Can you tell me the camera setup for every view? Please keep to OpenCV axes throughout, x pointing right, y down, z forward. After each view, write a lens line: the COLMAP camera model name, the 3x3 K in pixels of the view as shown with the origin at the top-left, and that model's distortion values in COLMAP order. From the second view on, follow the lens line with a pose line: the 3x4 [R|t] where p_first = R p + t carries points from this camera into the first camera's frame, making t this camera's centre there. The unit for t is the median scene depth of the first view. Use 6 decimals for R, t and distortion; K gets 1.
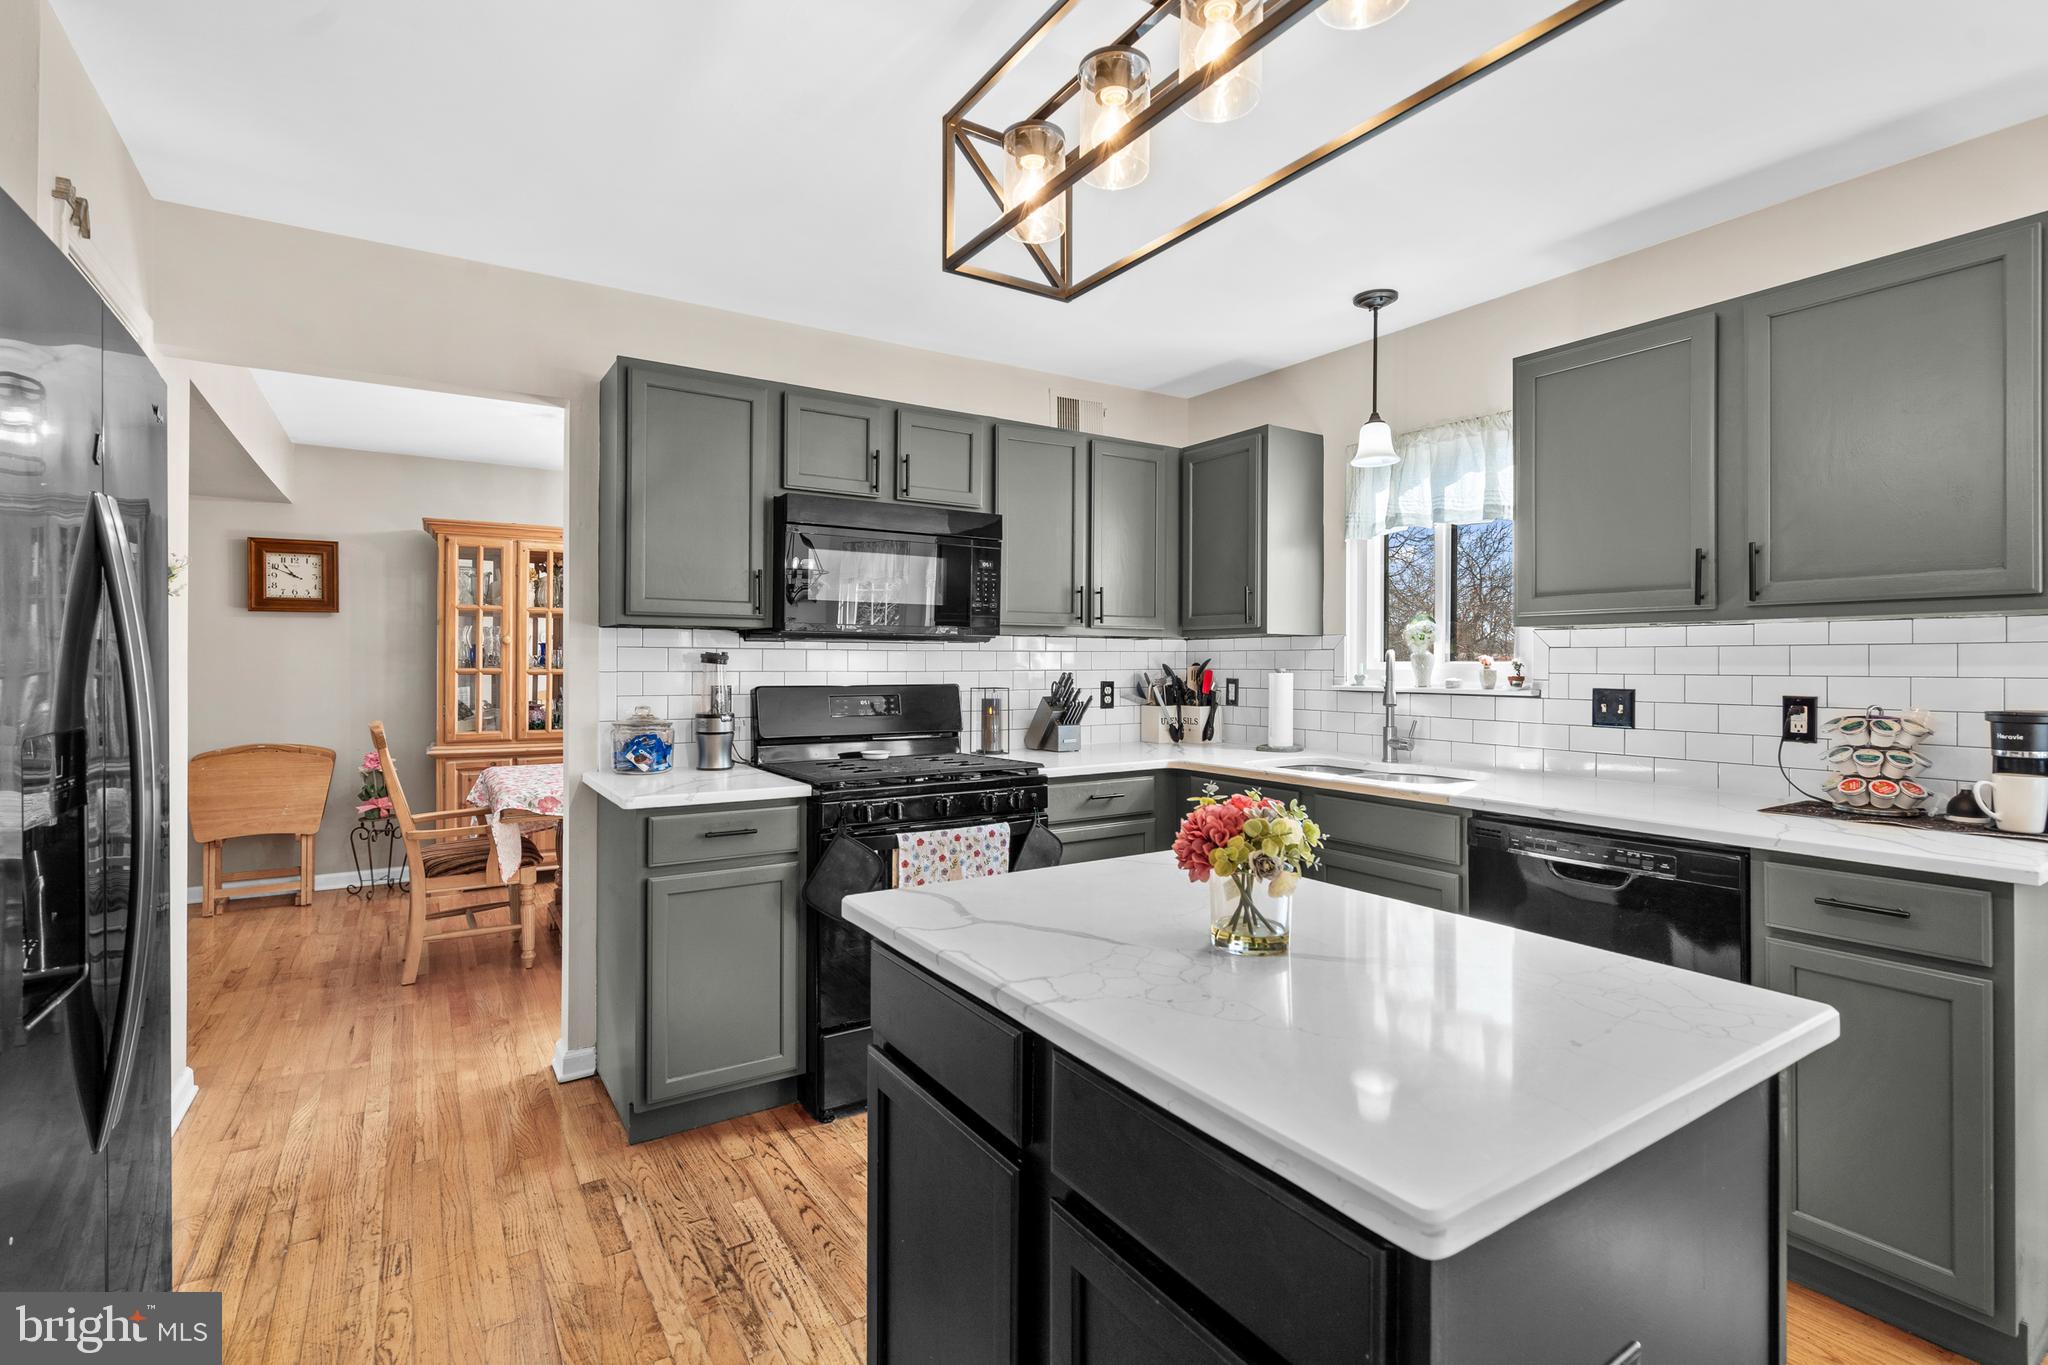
lens RADIAL K [[957.3, 0, 1013.6], [0, 957.3, 663.8], [0, 0, 1]] dist [-0.004275, -0.000406]
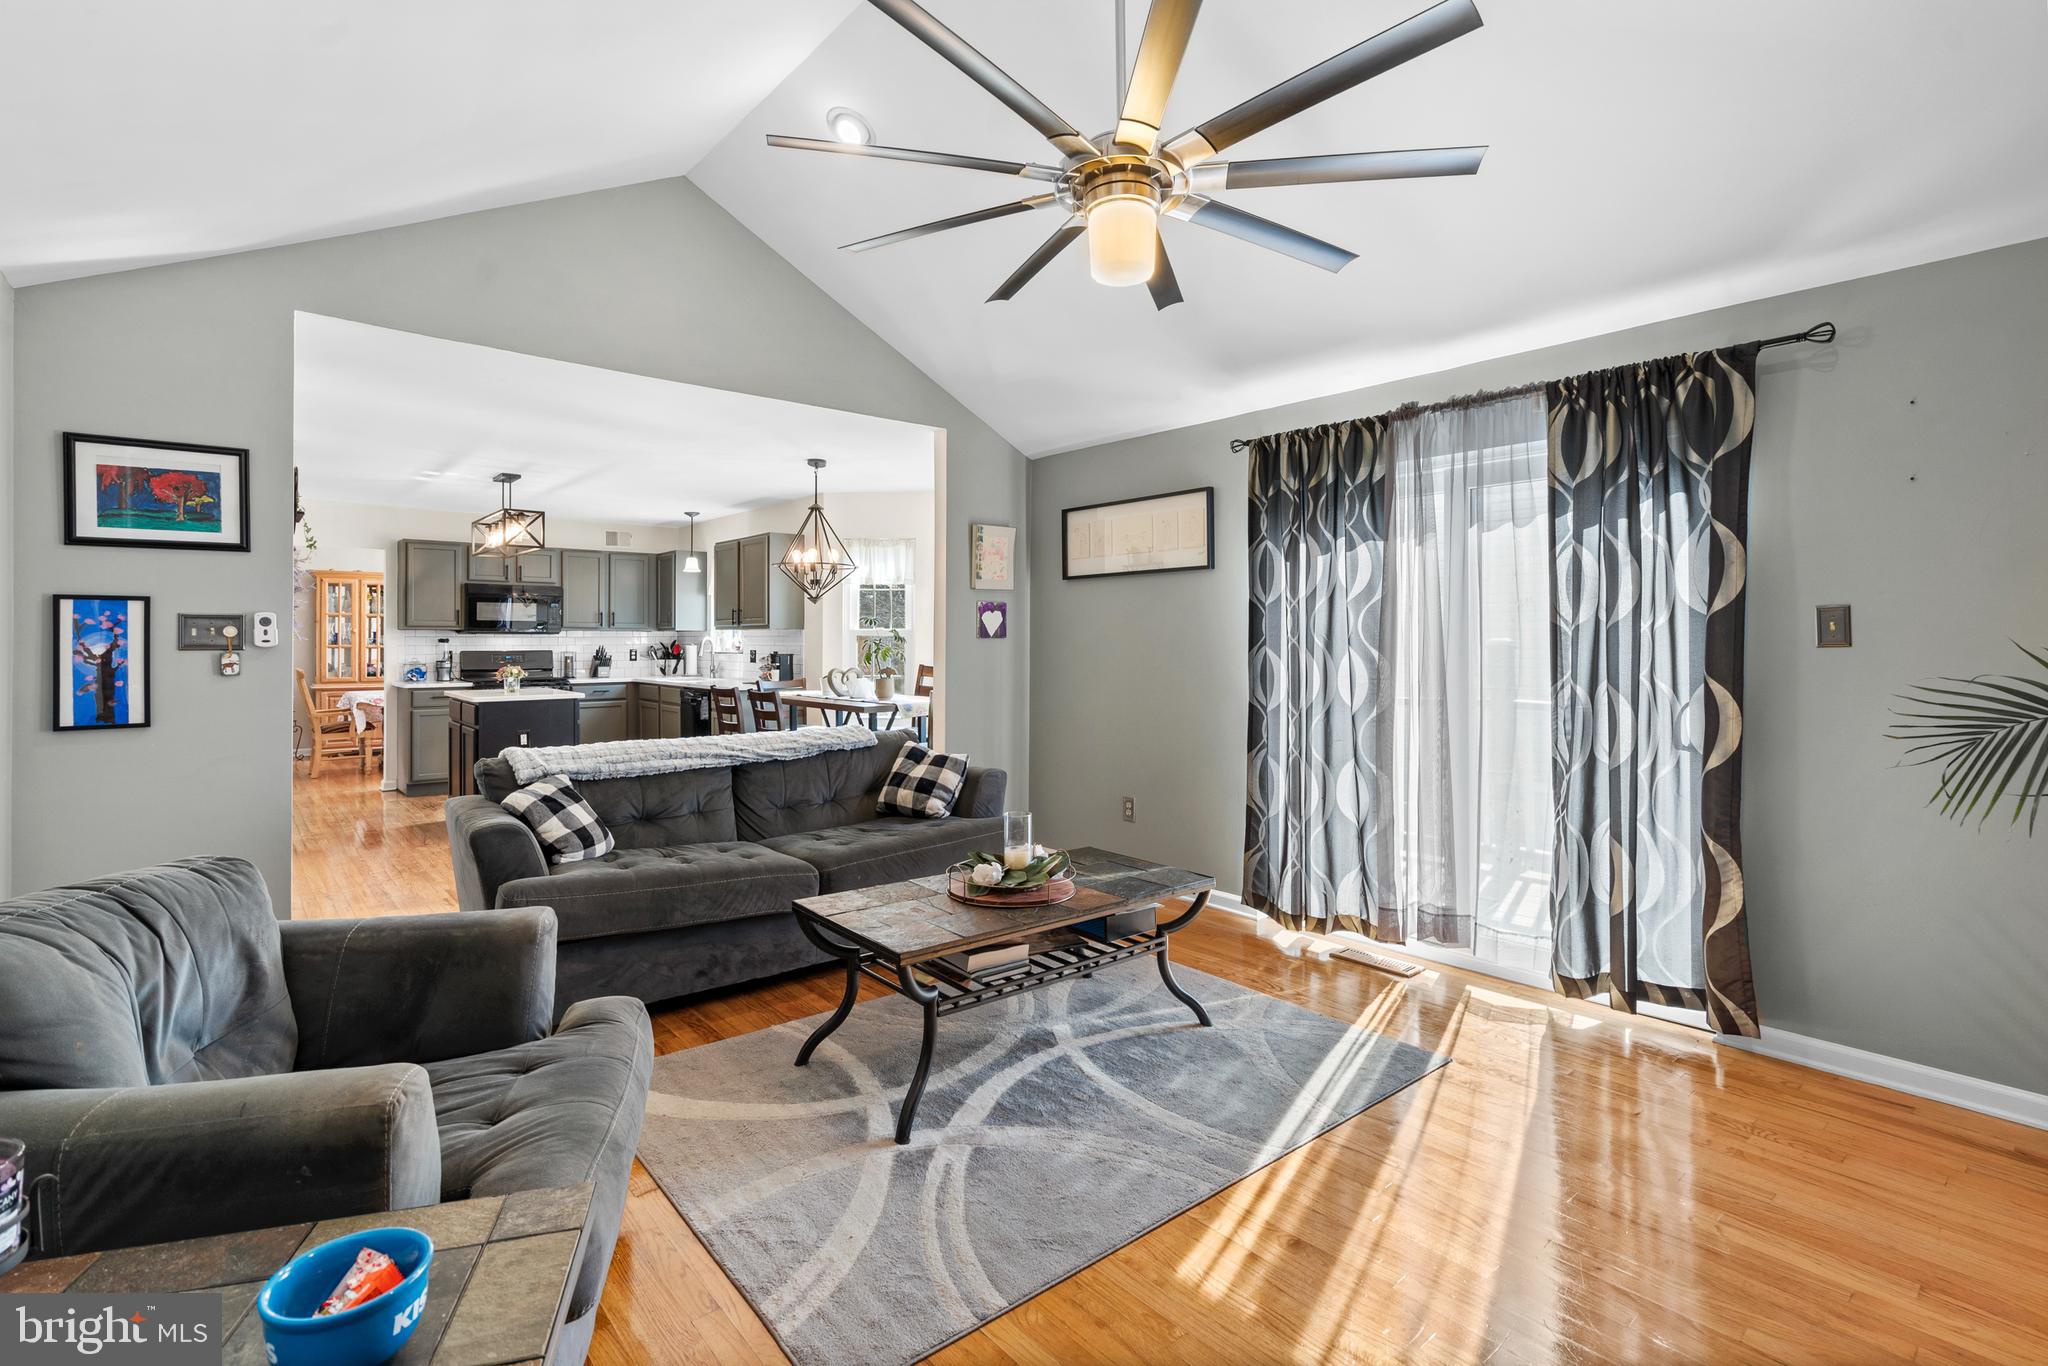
lens RADIAL K [[957.3, 0, 1021.9], [0, 957.3, 637.3], [0, 0, 1]] dist [-0.004275, -0.000406]
pose [[0.989923, -0.003696, 0.141560, 0.904668], [0.004099, 0.999988, -0.002556, -0.001908], [-0.141549, 0.003110, 0.989926, -1.874413]]
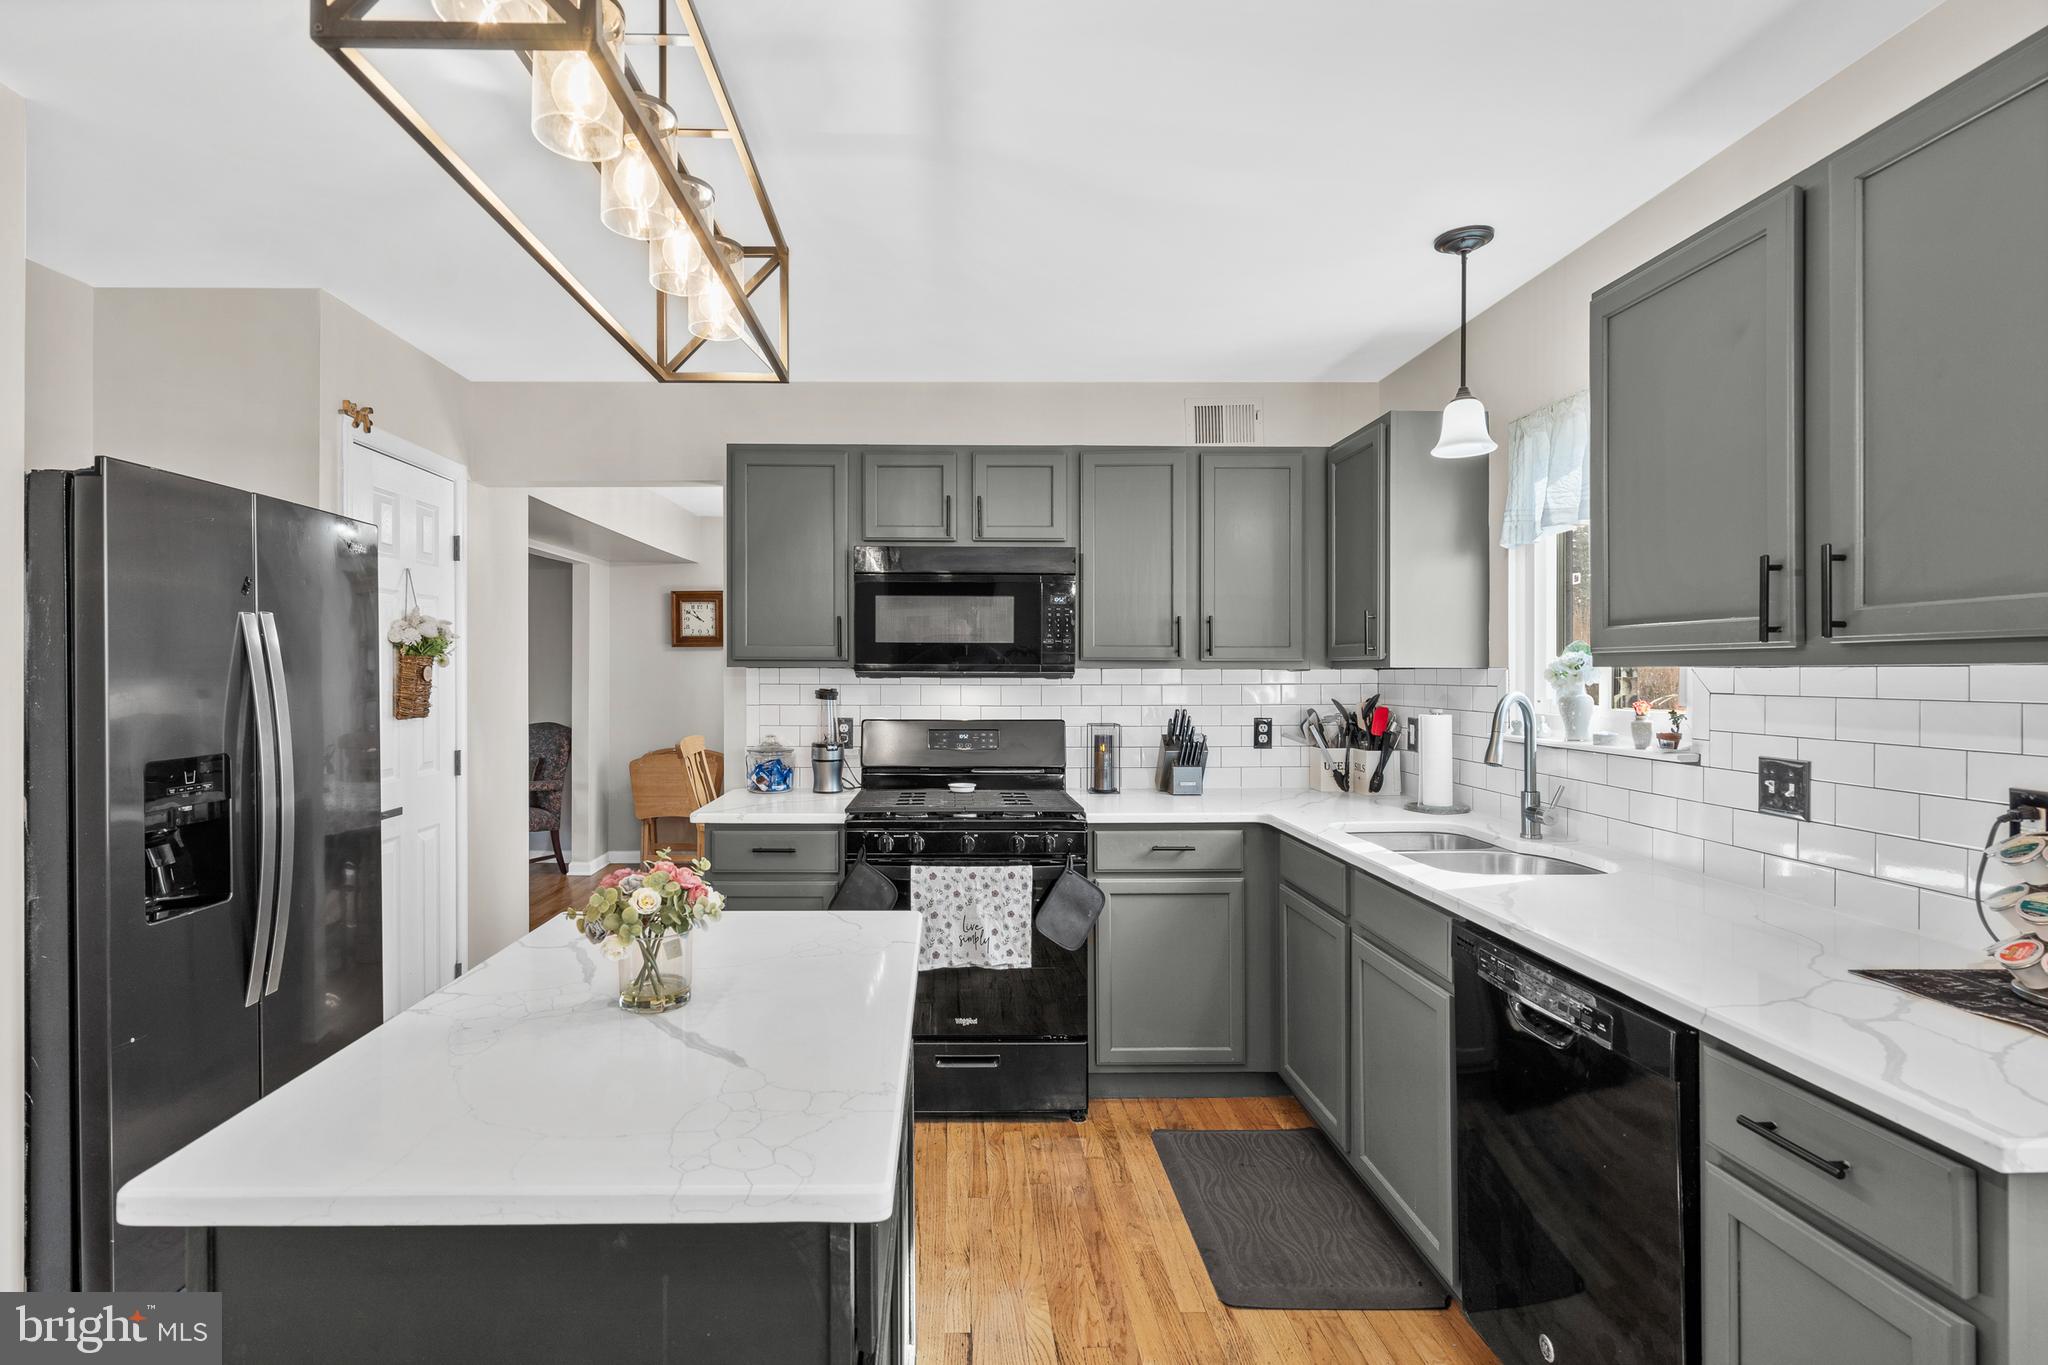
lens RADIAL K [[957.3, 0, 952.0], [0, 957.3, 690.2], [0, 0, 1]] dist [-0.004275, -0.000406]
pose [[0.859347, 0.007629, -0.511337, 0.386955], [-0.000697, 0.999905, 0.013745, -0.025319], [0.511393, -0.011455, 0.859271, 0.106228]]
